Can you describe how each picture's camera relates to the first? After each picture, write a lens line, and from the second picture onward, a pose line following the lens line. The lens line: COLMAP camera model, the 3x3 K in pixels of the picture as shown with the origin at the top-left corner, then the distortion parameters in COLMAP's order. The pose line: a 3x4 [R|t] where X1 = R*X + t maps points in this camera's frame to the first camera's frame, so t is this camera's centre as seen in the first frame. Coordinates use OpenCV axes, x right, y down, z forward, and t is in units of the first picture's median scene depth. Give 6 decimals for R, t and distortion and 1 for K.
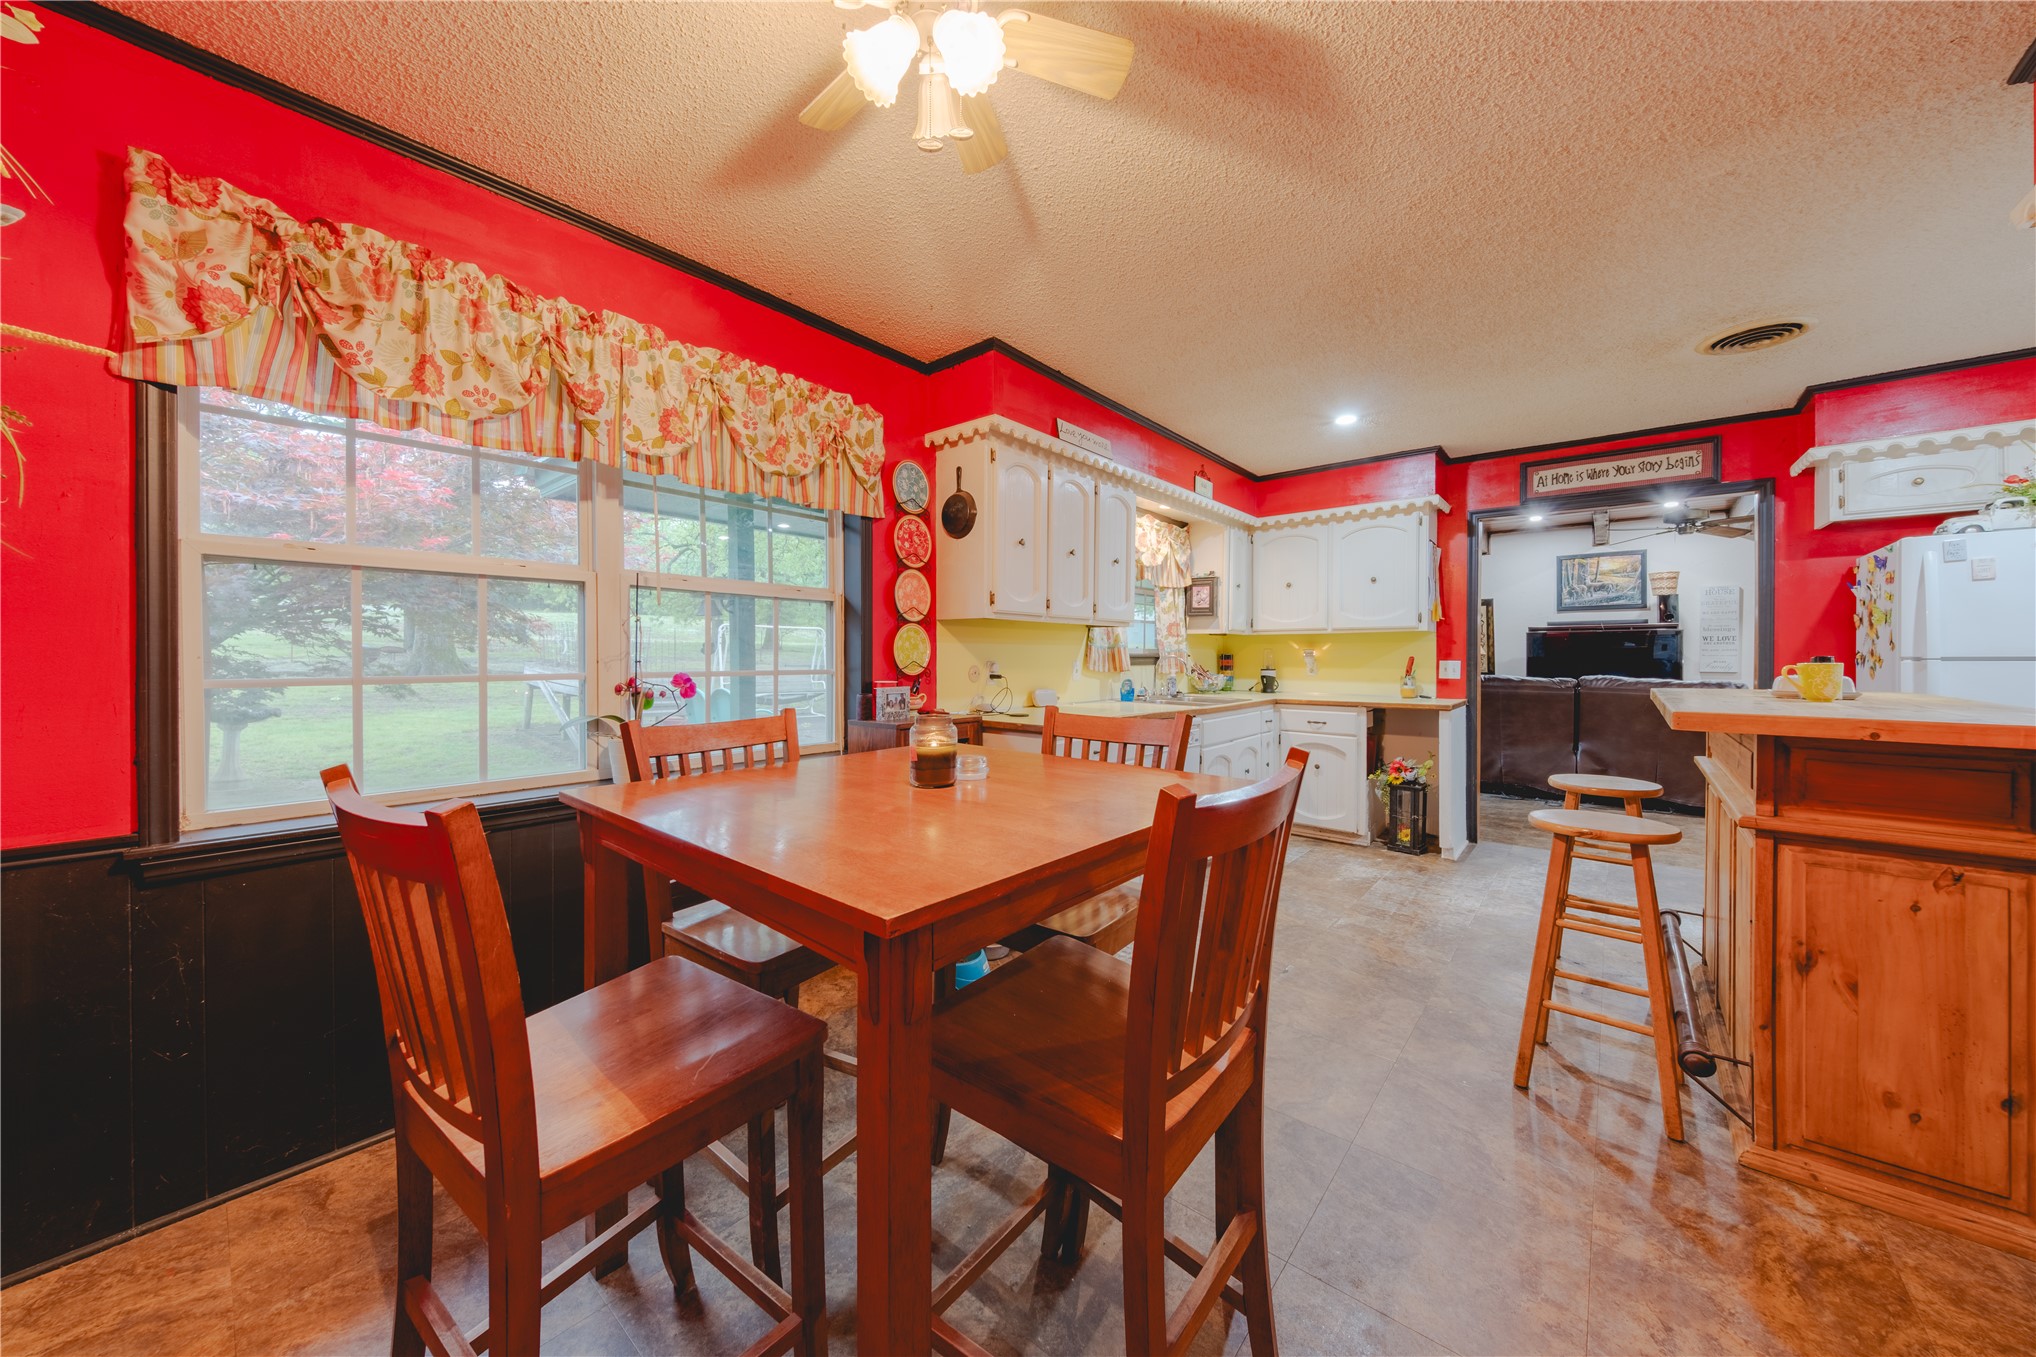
lens RADIAL K [[692.5, 0, 1009.0], [0, 692.5, 662.5], [0, 0, 1]] dist [0.018460, -0.006340]
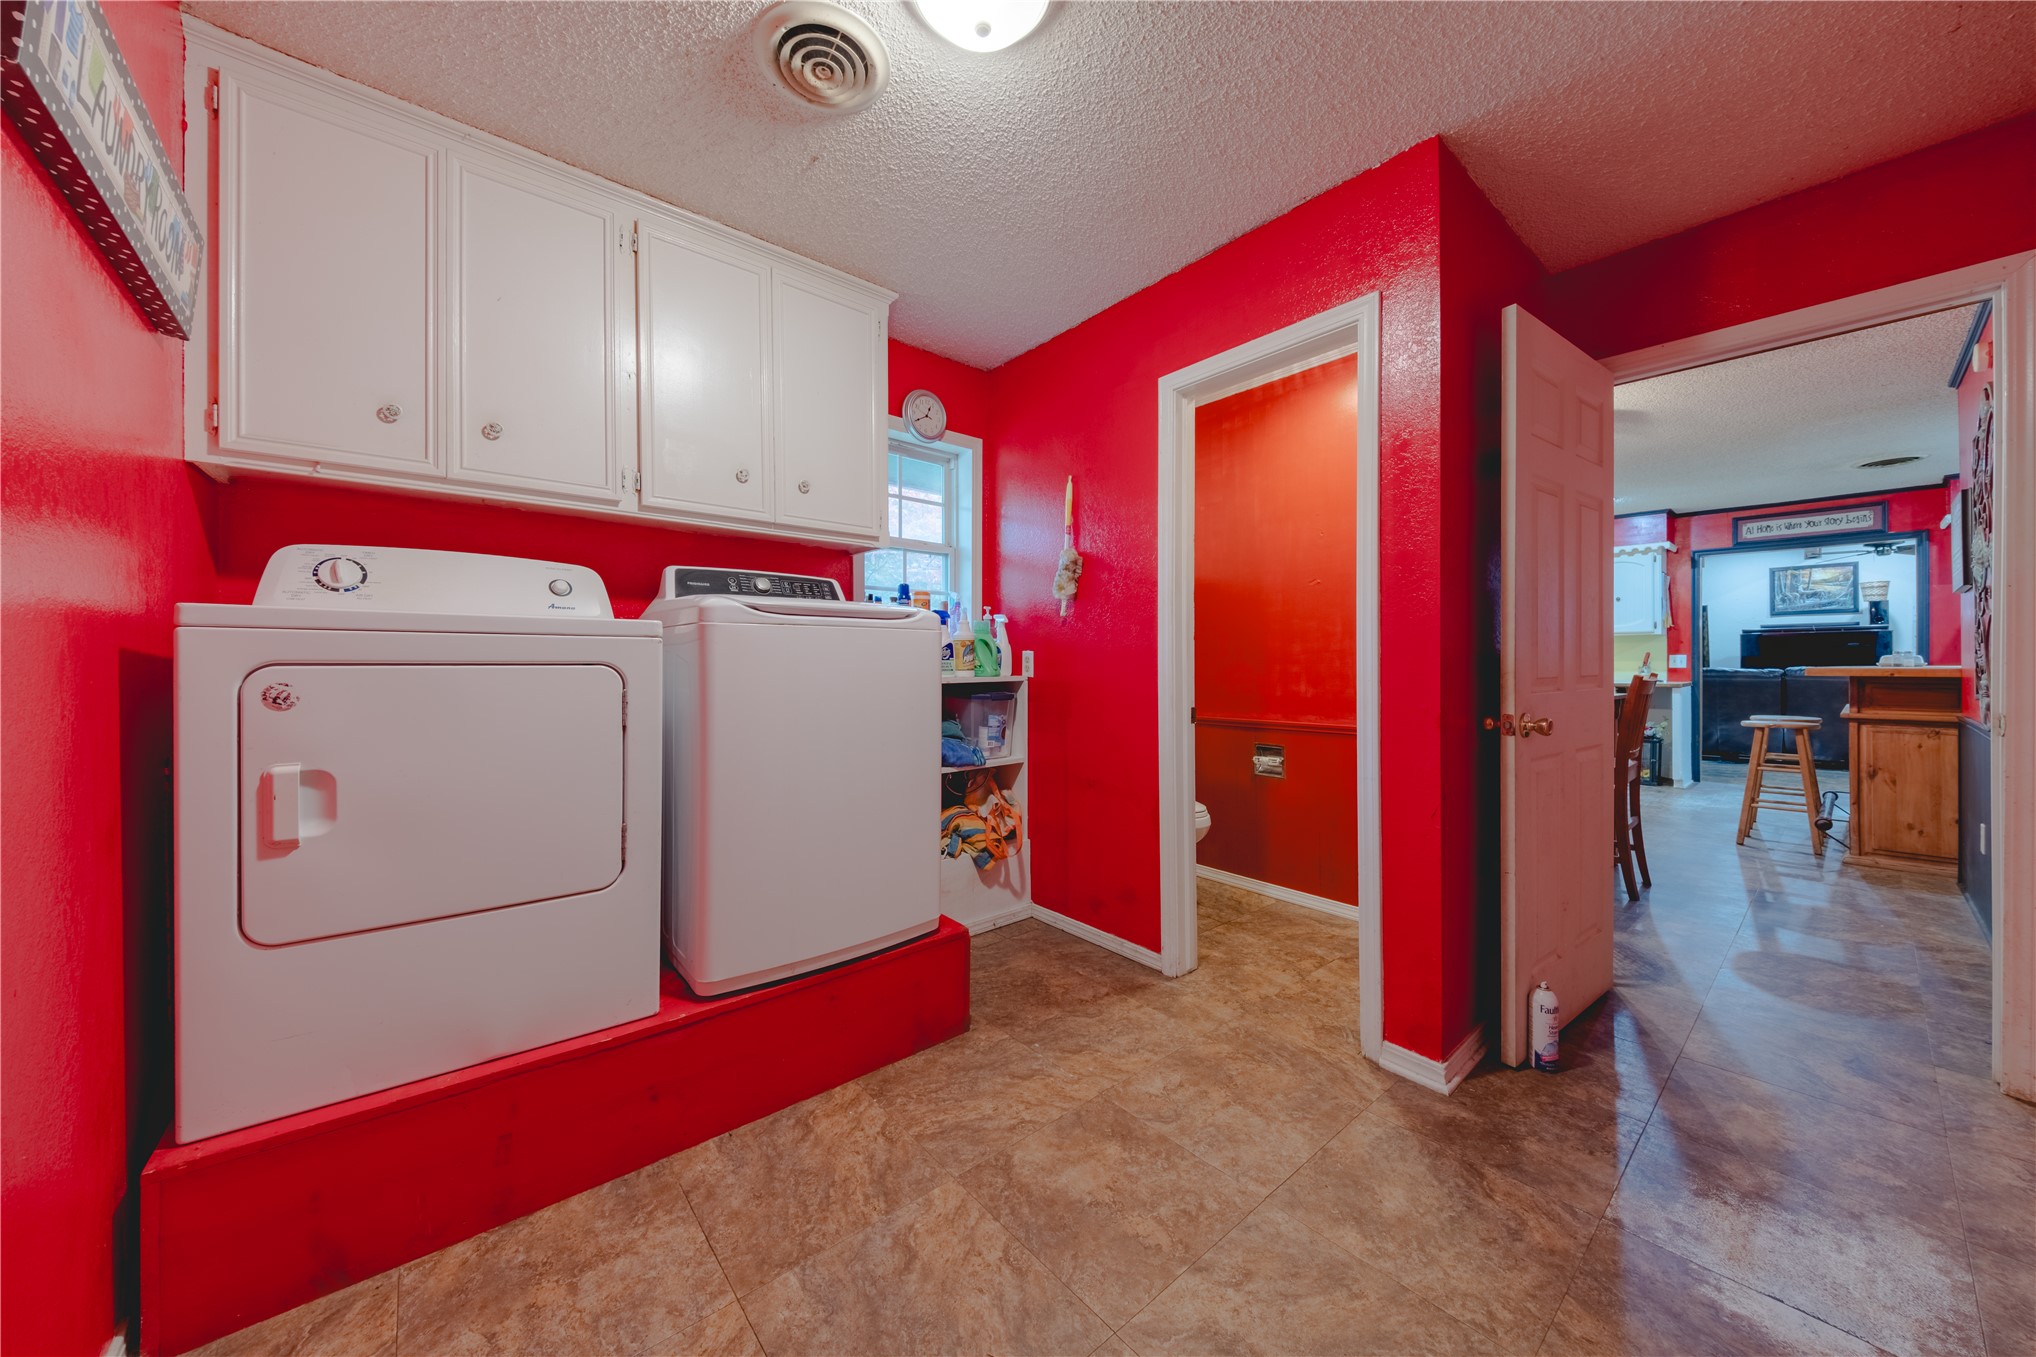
lens RADIAL K [[694.9, 0, 997.6], [0, 694.9, 667.5], [0, 0, 1]] dist [-0.008809, 0.000087]
pose [[0.982442, -0.003519, -0.186535, -0.500820], [0.002834, 0.999988, -0.003939, 0.025882], [0.186546, 0.003341, 0.982441, -0.684188]]
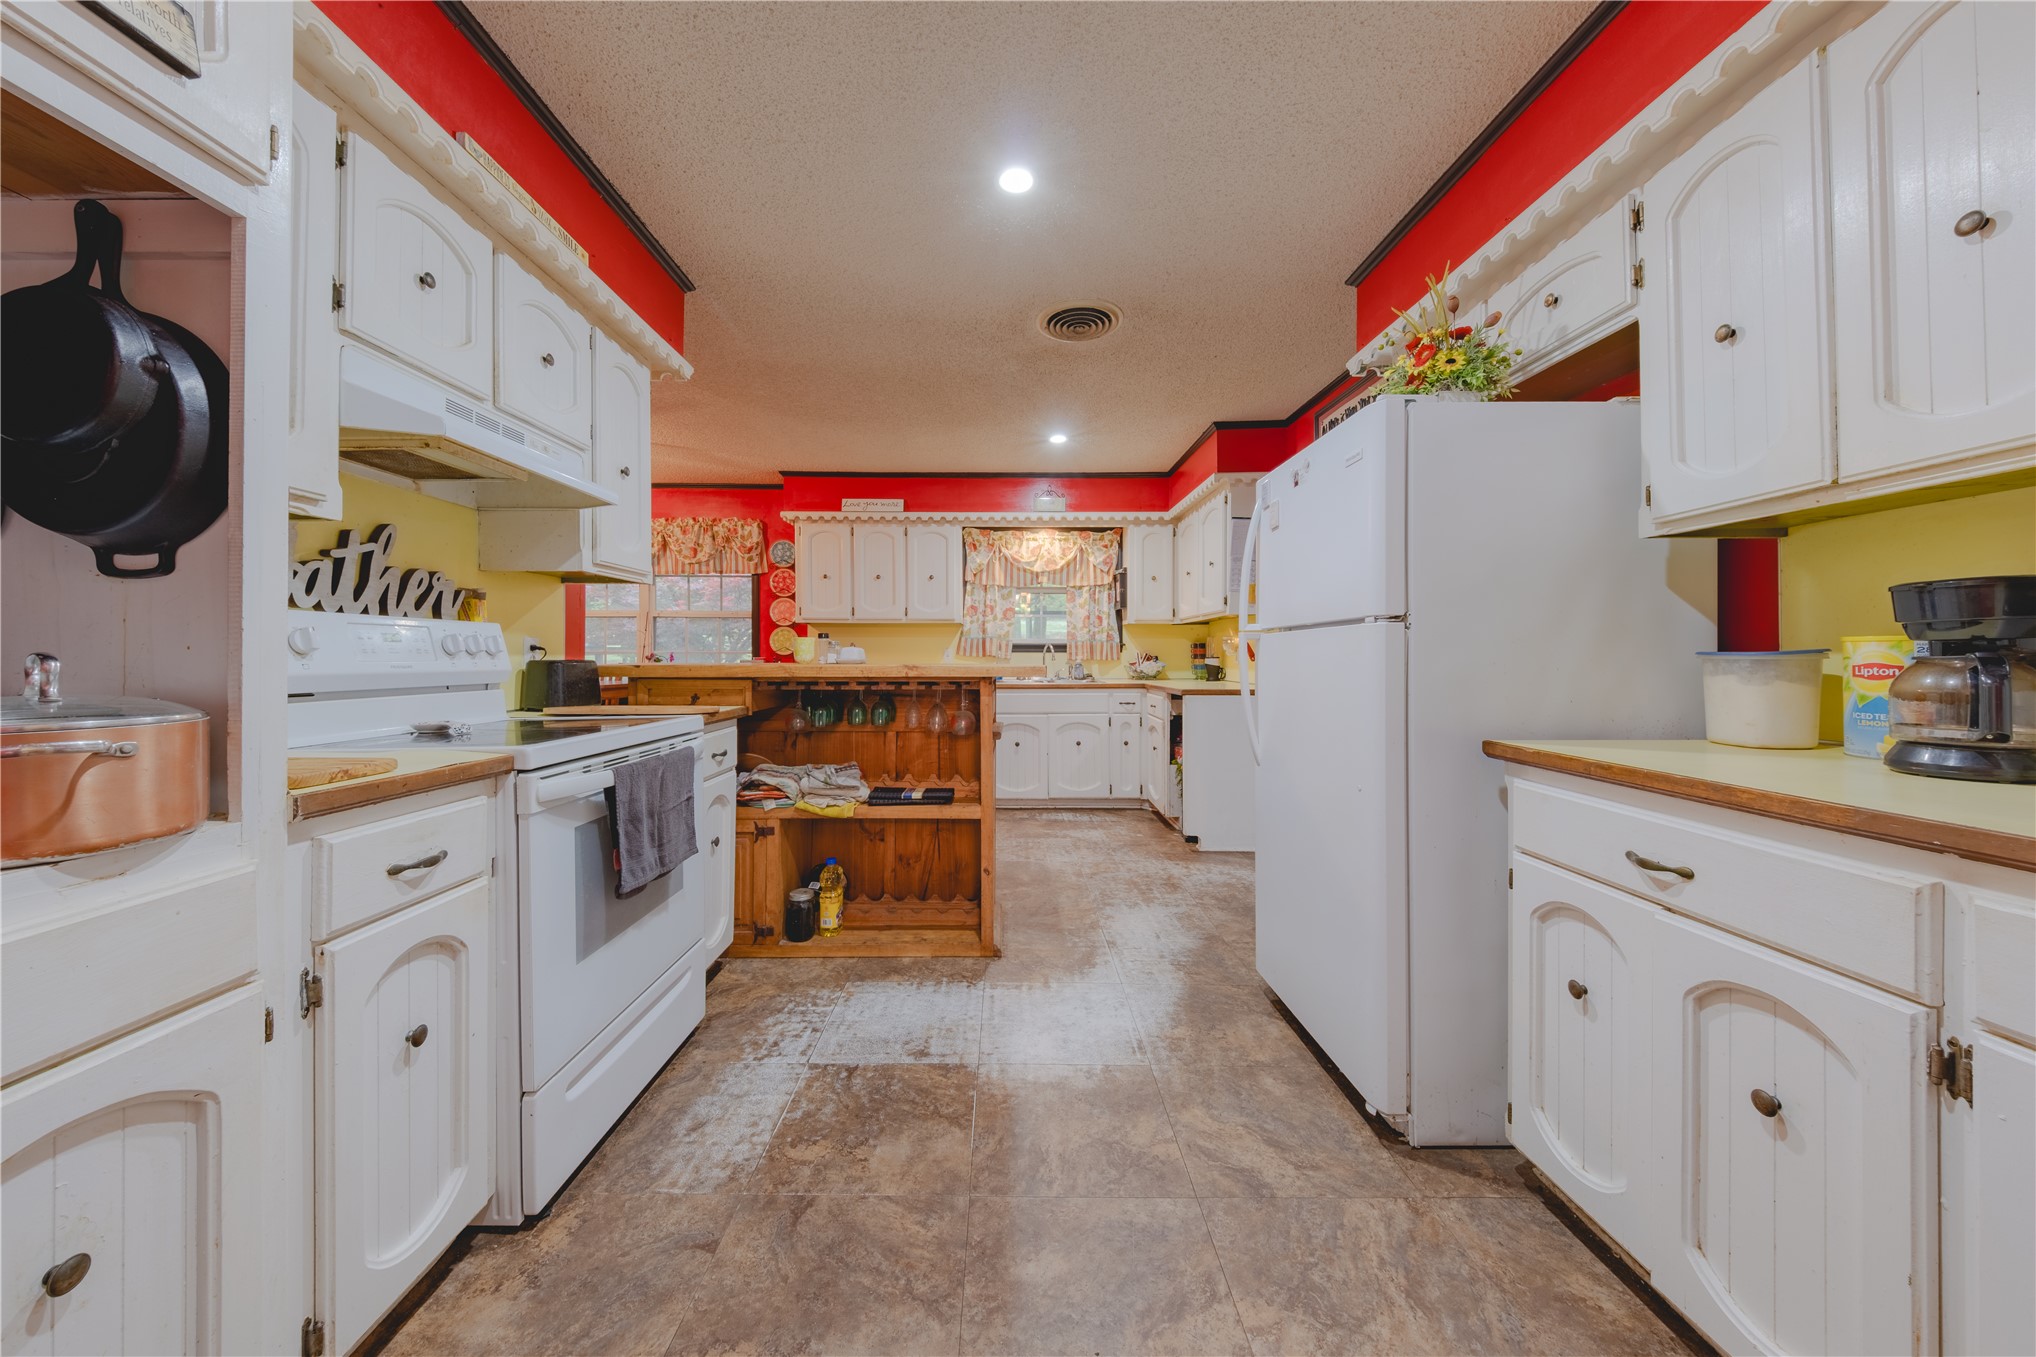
lens RADIAL K [[696.9, 0, 1024.3], [0, 696.9, 666.4], [0, 0, 1]] dist [0.049810, -0.025243]
pose [[0.663664, 0.007778, -0.747990, 1.152161], [-0.006919, 0.999967, 0.004259, 0.024865], [0.747999, 0.002349, 0.663696, 0.159764]]
